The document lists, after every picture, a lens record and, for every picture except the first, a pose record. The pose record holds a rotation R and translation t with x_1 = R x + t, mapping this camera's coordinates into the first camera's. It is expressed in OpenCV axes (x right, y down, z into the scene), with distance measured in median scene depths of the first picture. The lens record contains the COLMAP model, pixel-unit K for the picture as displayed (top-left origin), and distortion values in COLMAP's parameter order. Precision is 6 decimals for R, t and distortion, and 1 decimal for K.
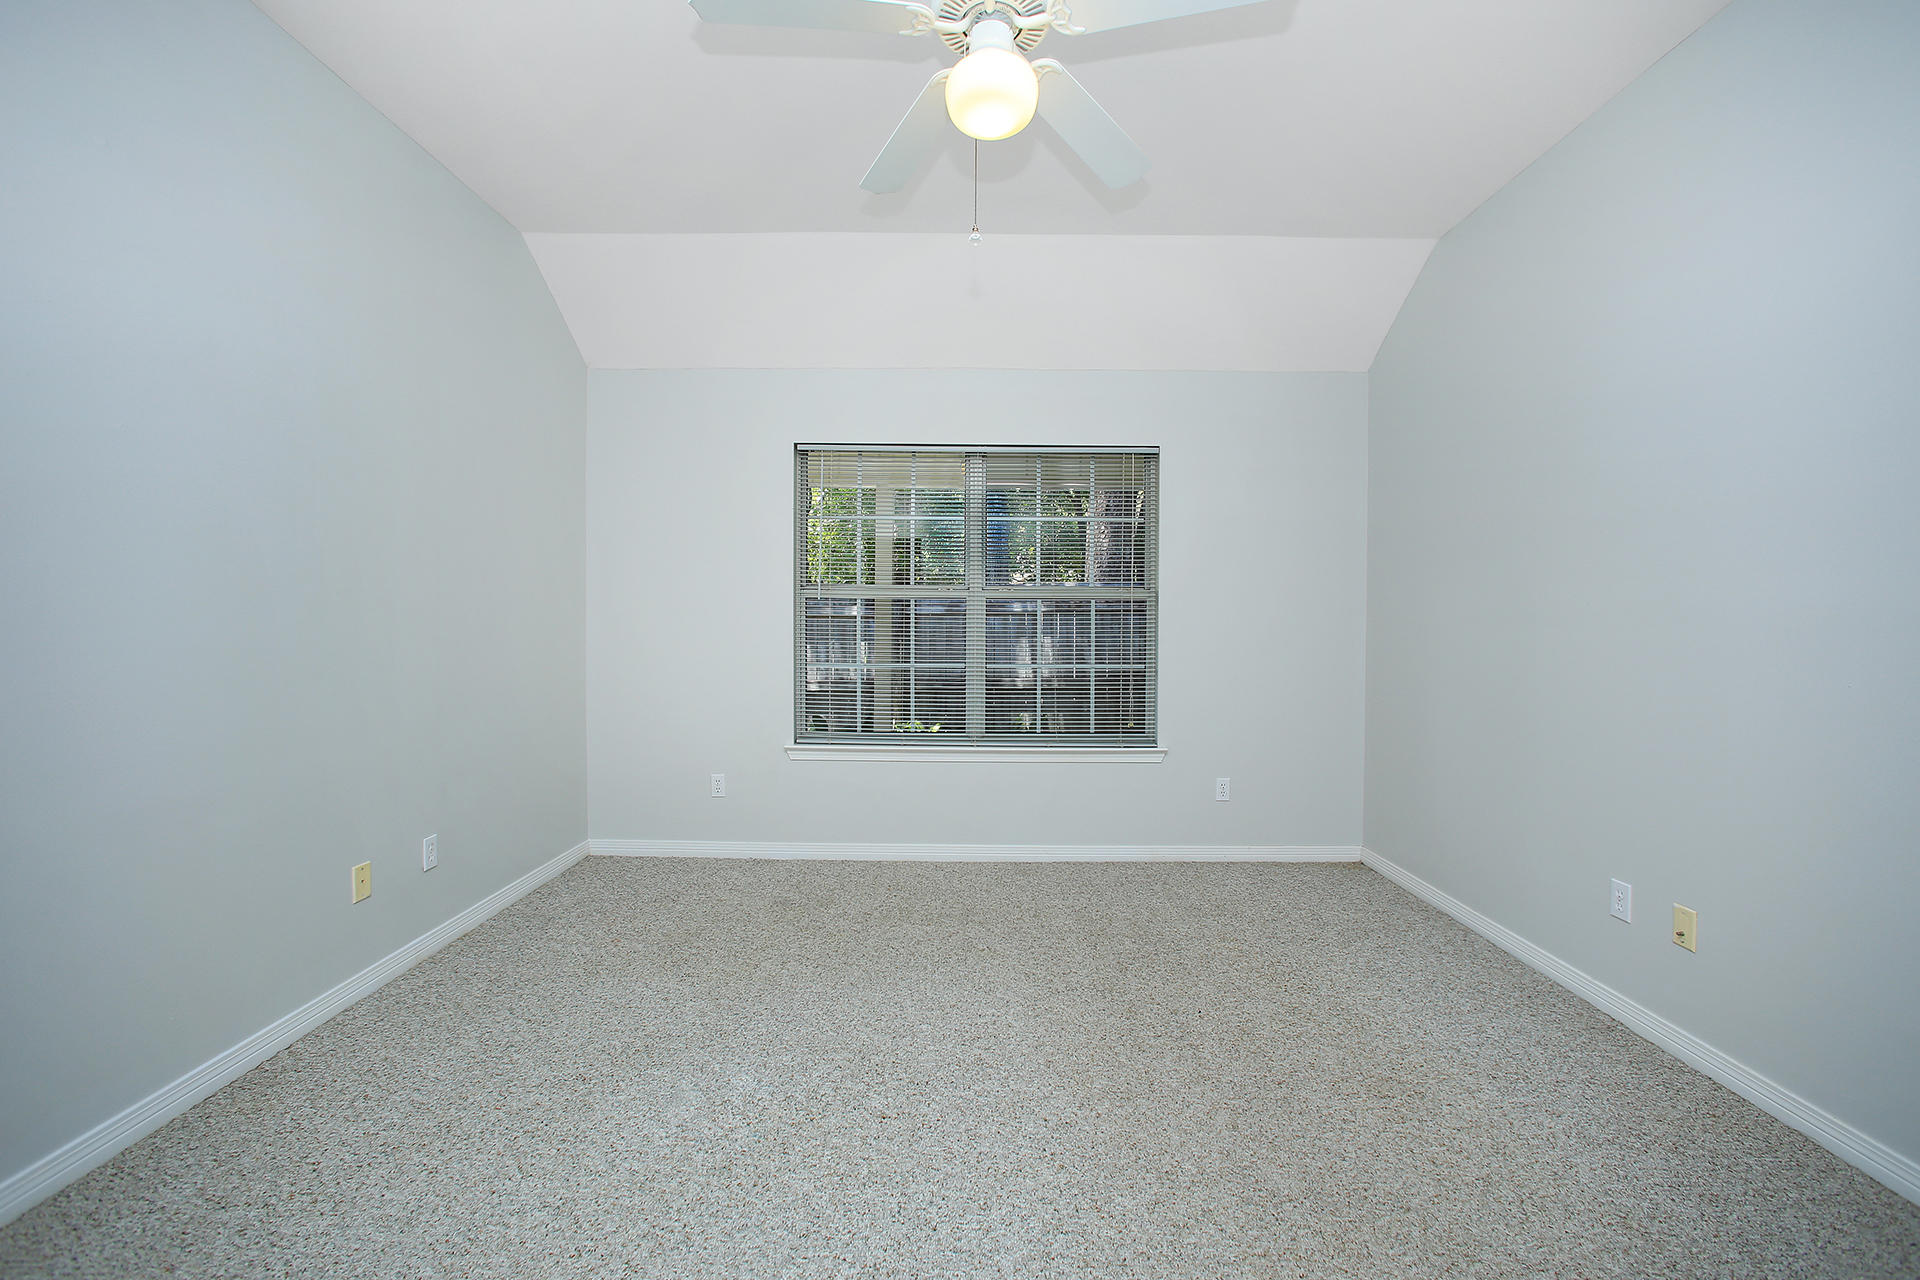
lens RADIAL K [[788.4, 0, 965.4], [0, 788.4, 625.5], [0, 0, 1]] dist [-0.022056, 0.004810]
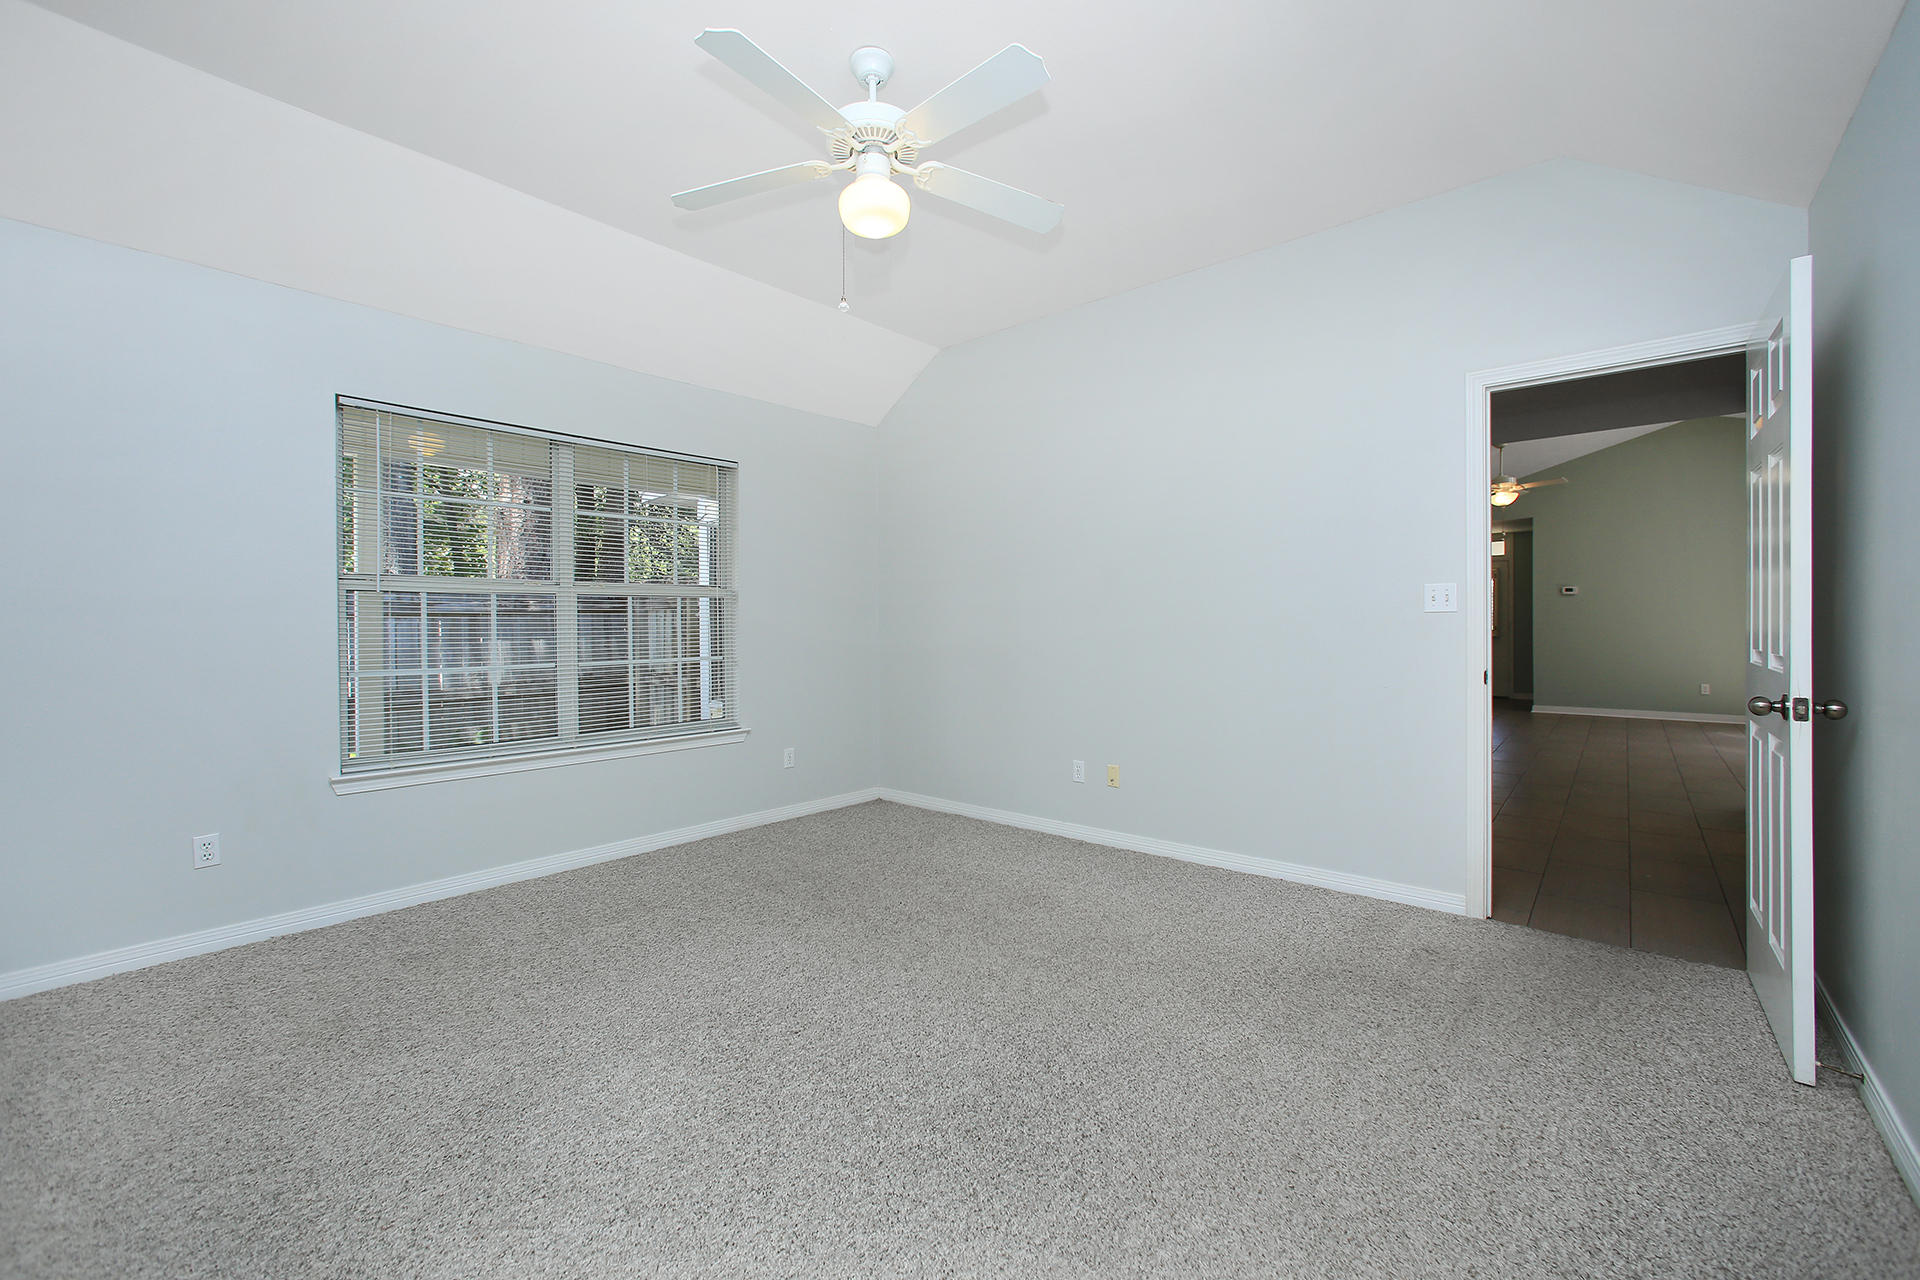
lens RADIAL K [[788.4, 0, 966.6], [0, 788.4, 631.3], [0, 0, 1]] dist [-0.022056, 0.004810]
pose [[0.652670, -0.020650, 0.757361, -0.406540], [0.015529, 0.999783, 0.013877, 0.004907], [-0.757483, 0.002704, 0.652849, 0.015827]]
